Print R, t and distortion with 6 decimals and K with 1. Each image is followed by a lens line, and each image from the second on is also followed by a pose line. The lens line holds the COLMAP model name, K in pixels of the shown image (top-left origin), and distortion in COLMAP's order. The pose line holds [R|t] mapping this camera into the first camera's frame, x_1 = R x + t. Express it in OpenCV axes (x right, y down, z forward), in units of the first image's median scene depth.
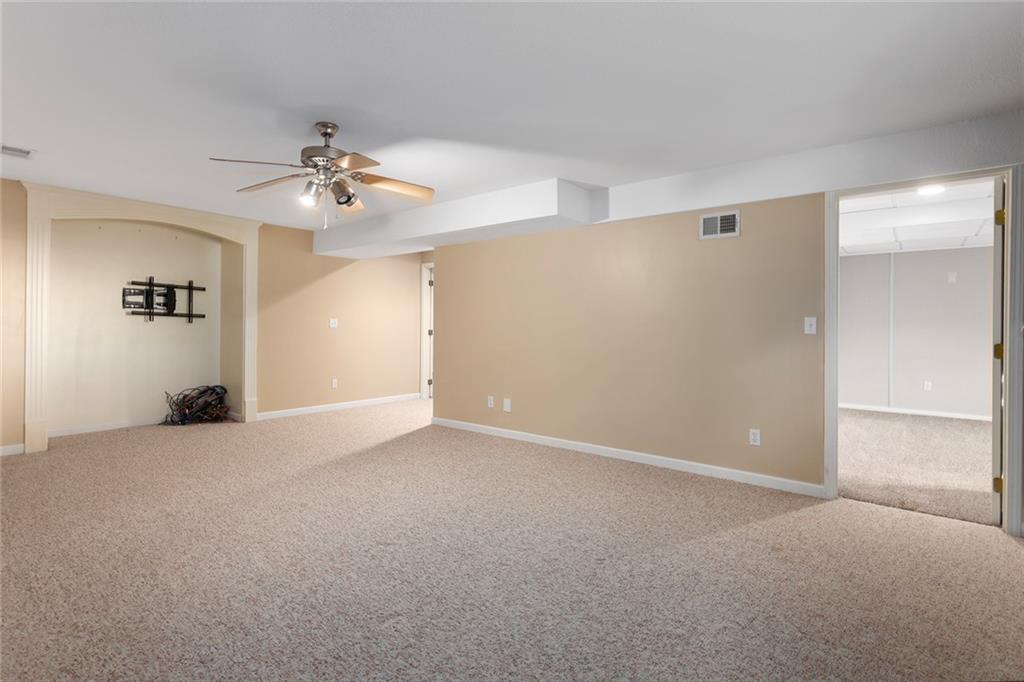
lens RADIAL K [[487.3, 0, 506.2], [0, 487.3, 337.3], [0, 0, 1]] dist [0.001956, 0.000837]
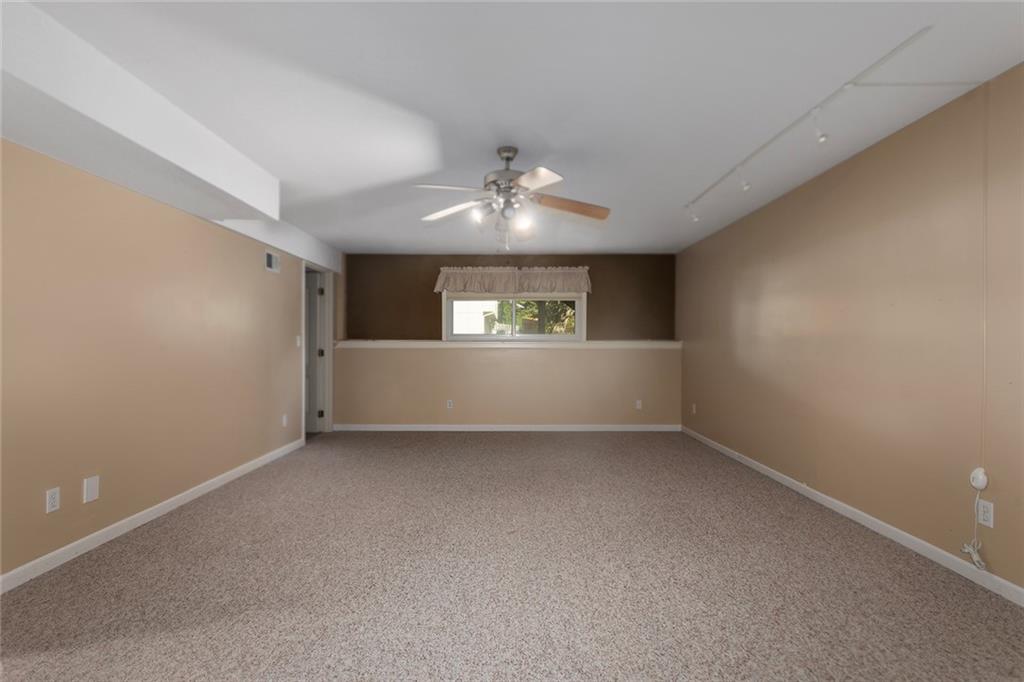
lens RADIAL K [[487.3, 0, 506.2], [0, 487.3, 337.3], [0, 0, 1]] dist [0.001956, 0.000837]
pose [[-0.623183, 0.002165, 0.782073, -1.180457], [0.008598, 0.999955, 0.004083, -0.044089], [-0.782029, 0.009269, -0.623174, 1.631462]]
